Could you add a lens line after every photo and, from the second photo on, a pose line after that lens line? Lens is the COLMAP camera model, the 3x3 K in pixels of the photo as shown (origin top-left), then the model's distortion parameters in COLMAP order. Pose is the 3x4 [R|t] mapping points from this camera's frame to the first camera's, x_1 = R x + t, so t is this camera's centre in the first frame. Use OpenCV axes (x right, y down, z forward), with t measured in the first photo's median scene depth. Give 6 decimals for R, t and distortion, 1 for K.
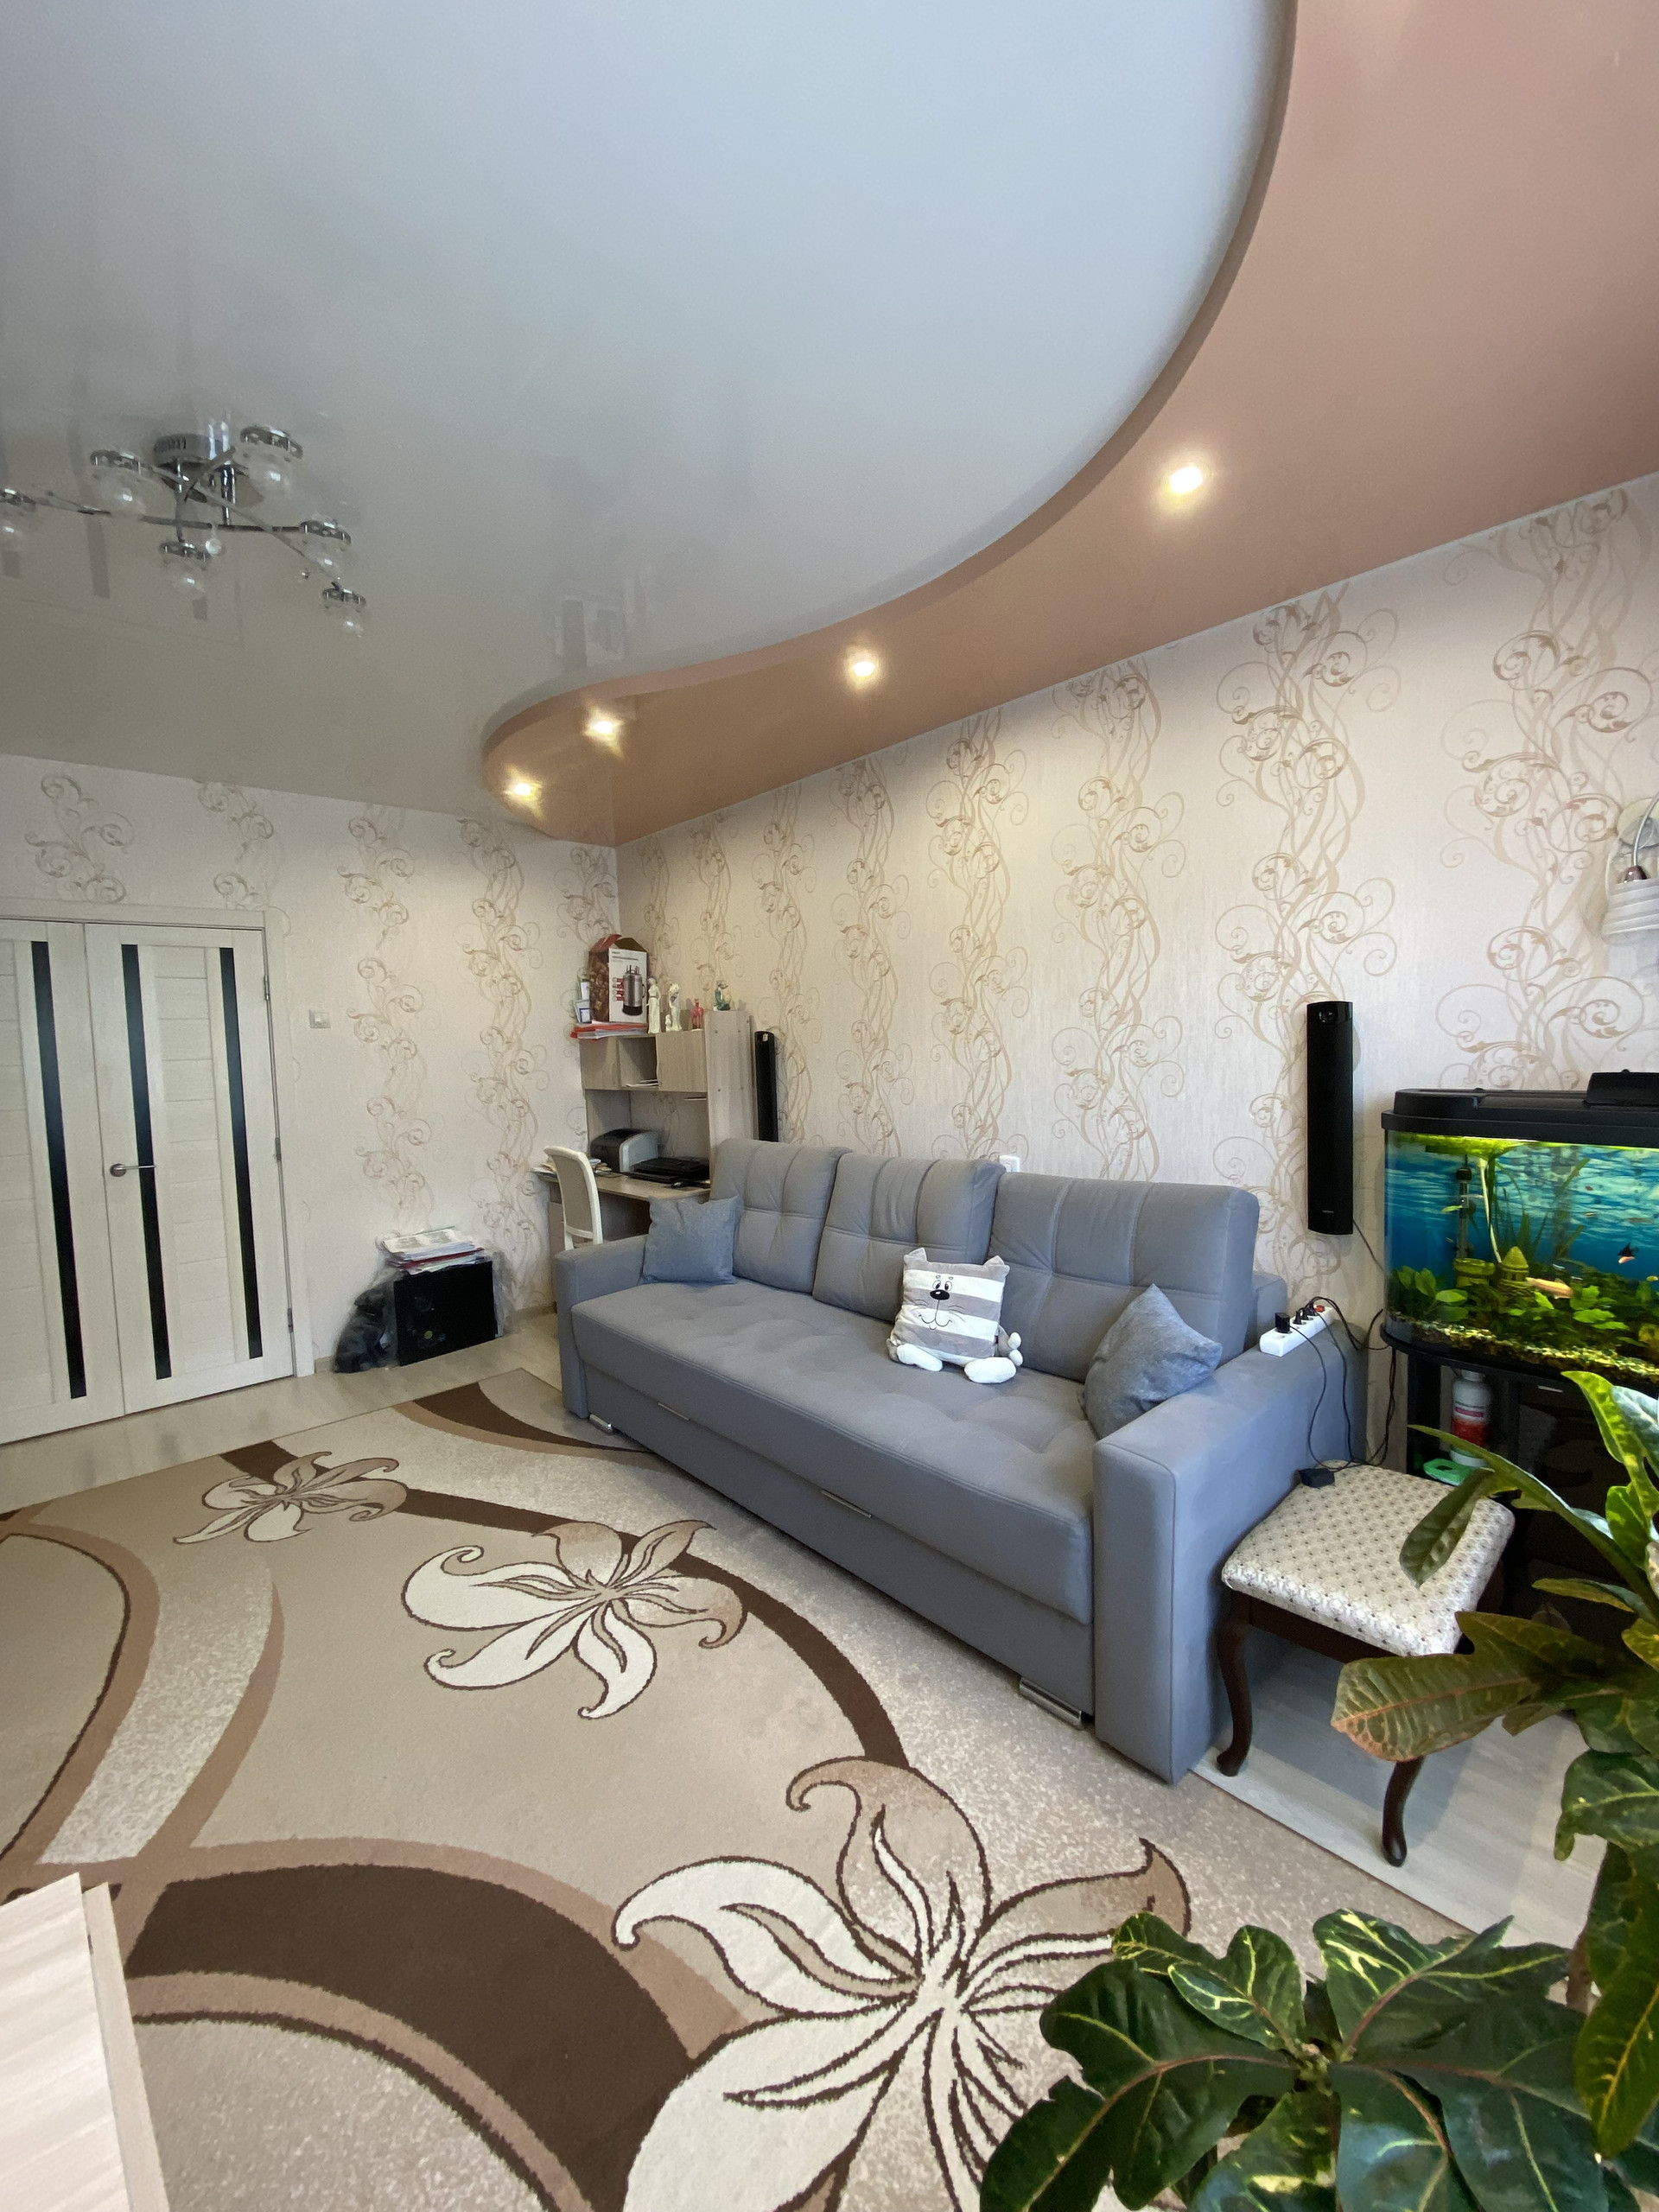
lens RADIAL K [[915.1, 0, 830.3], [0, 915.1, 1094.0], [0, 0, 1]] dist [-0.003389, -0.003912]
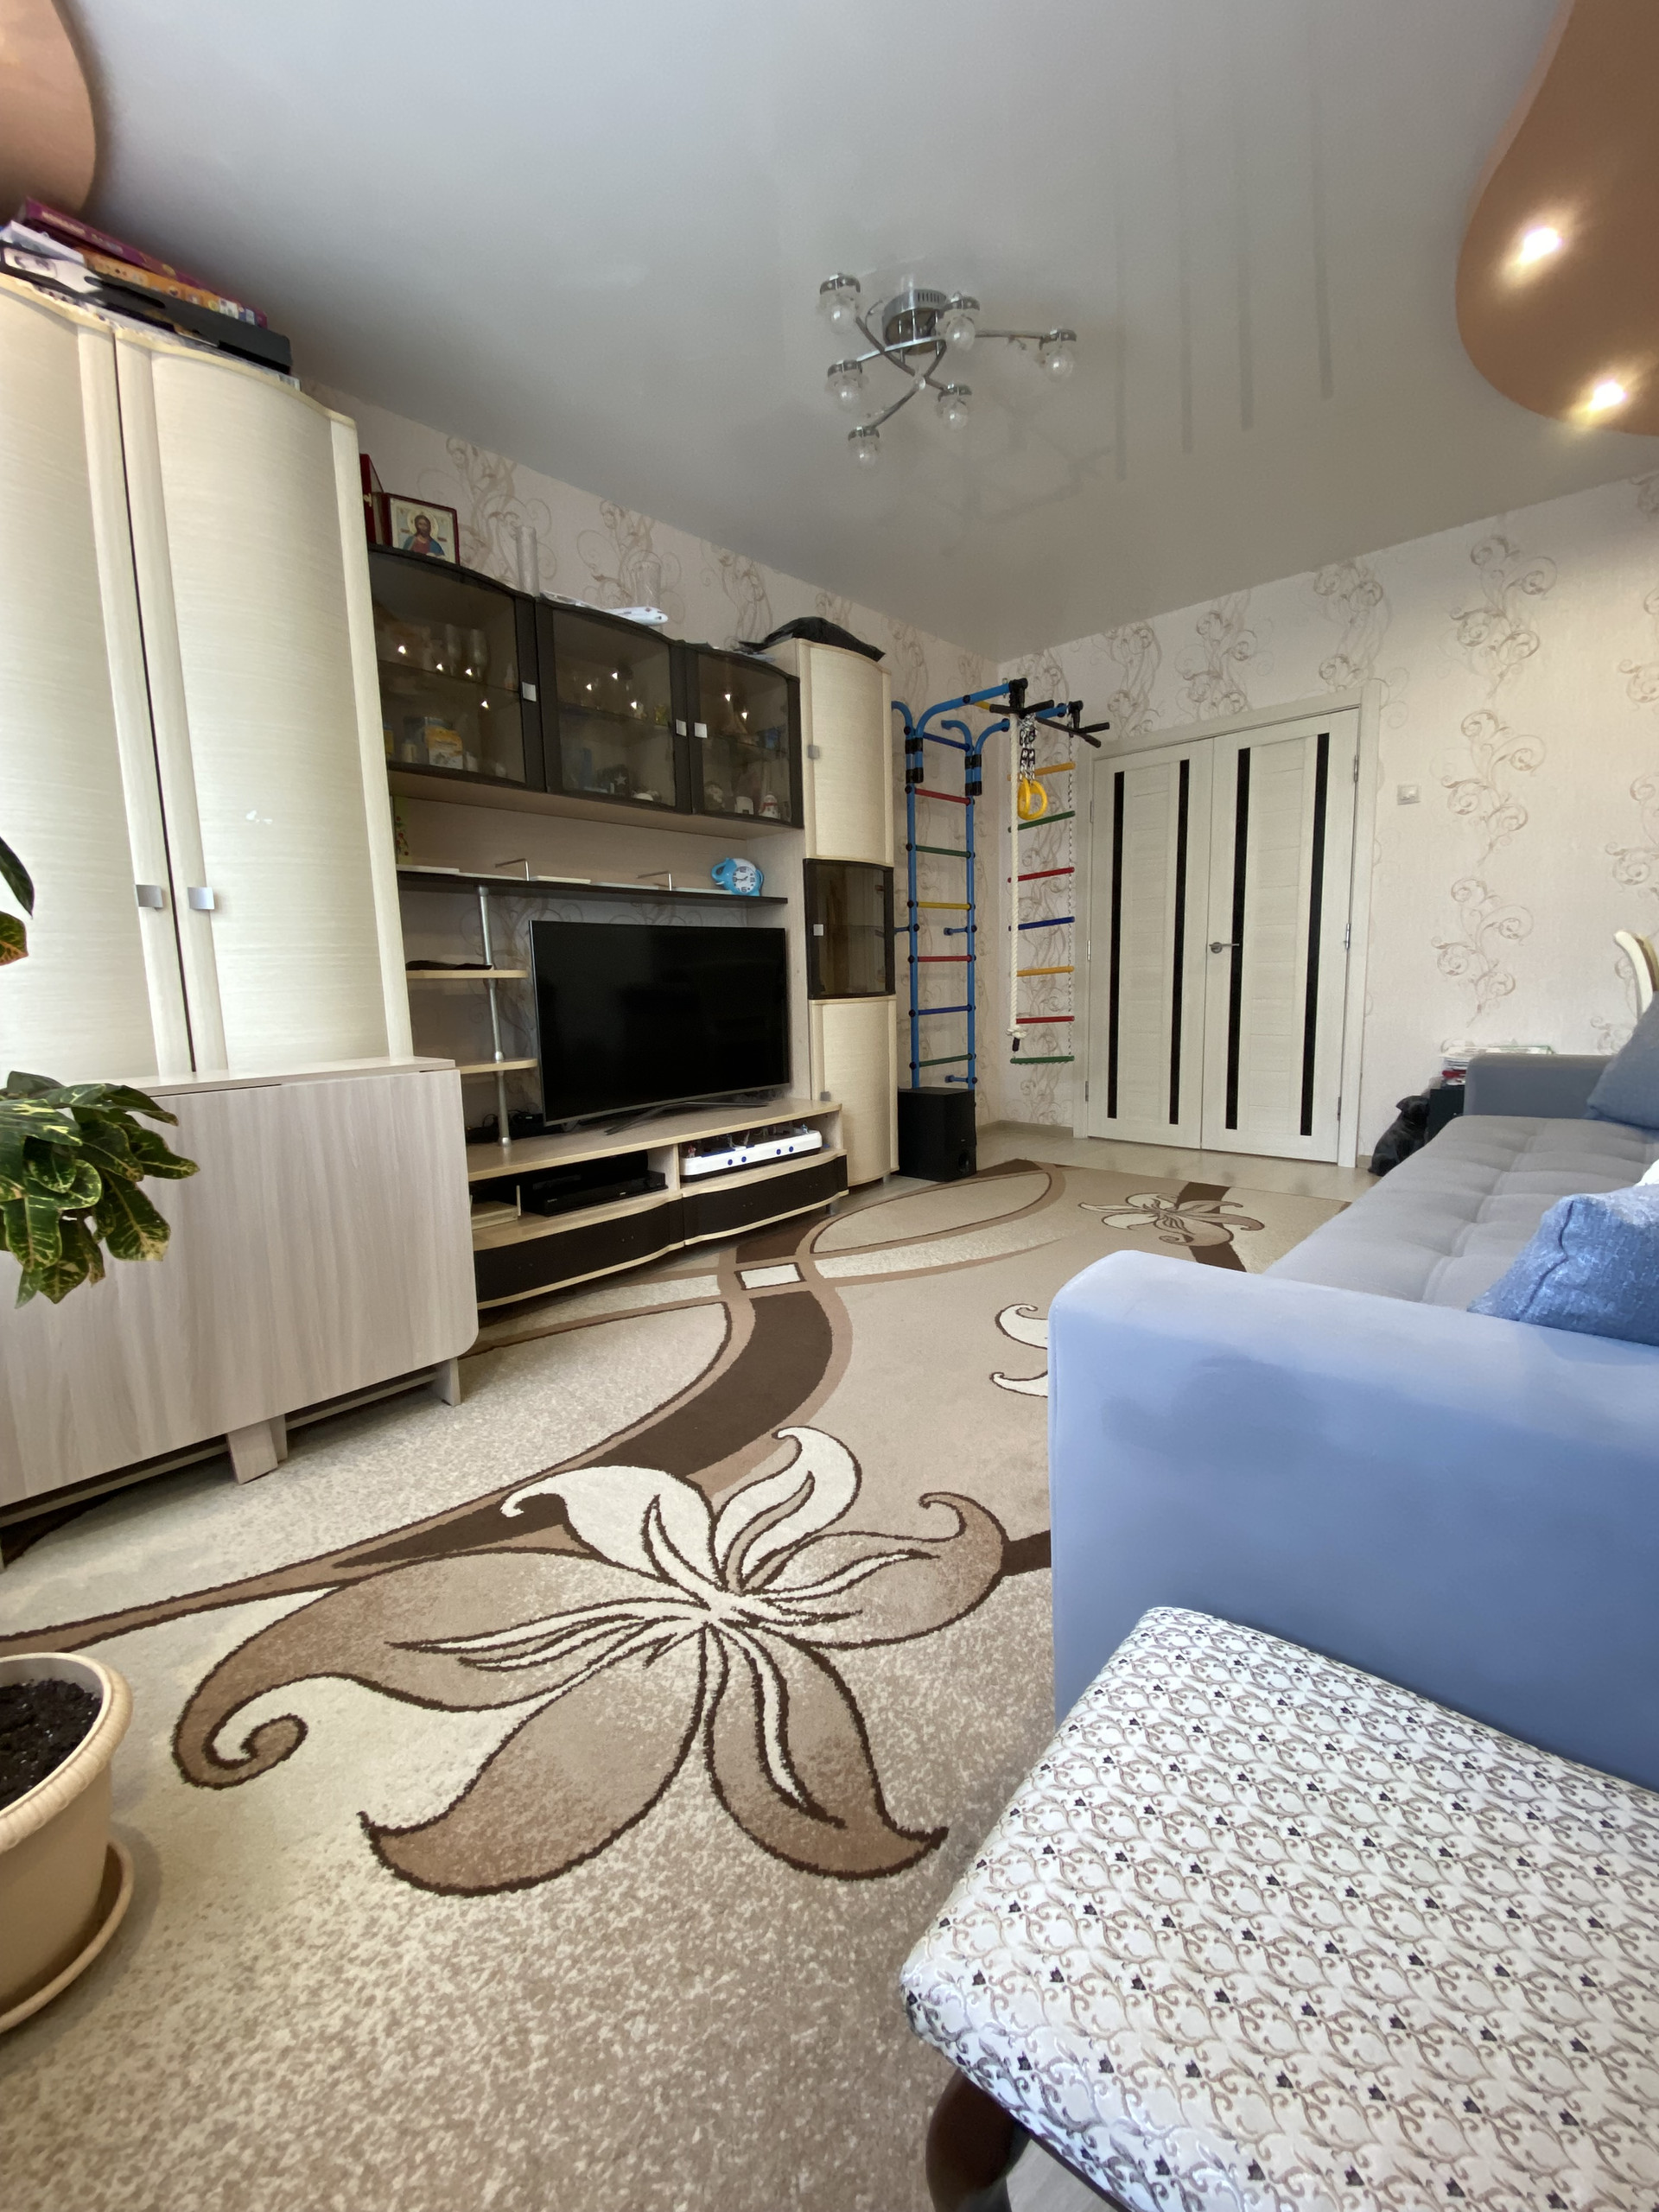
lens RADIAL K [[915.1, 0, 833.7], [0, 915.1, 1103.2], [0, 0, 1]] dist [-0.003389, -0.003912]
pose [[0.081405, 0.161152, -0.983567, 0.951994], [-0.044615, 0.986442, 0.157930, 0.290490], [0.995682, 0.031026, 0.087491, 0.967760]]
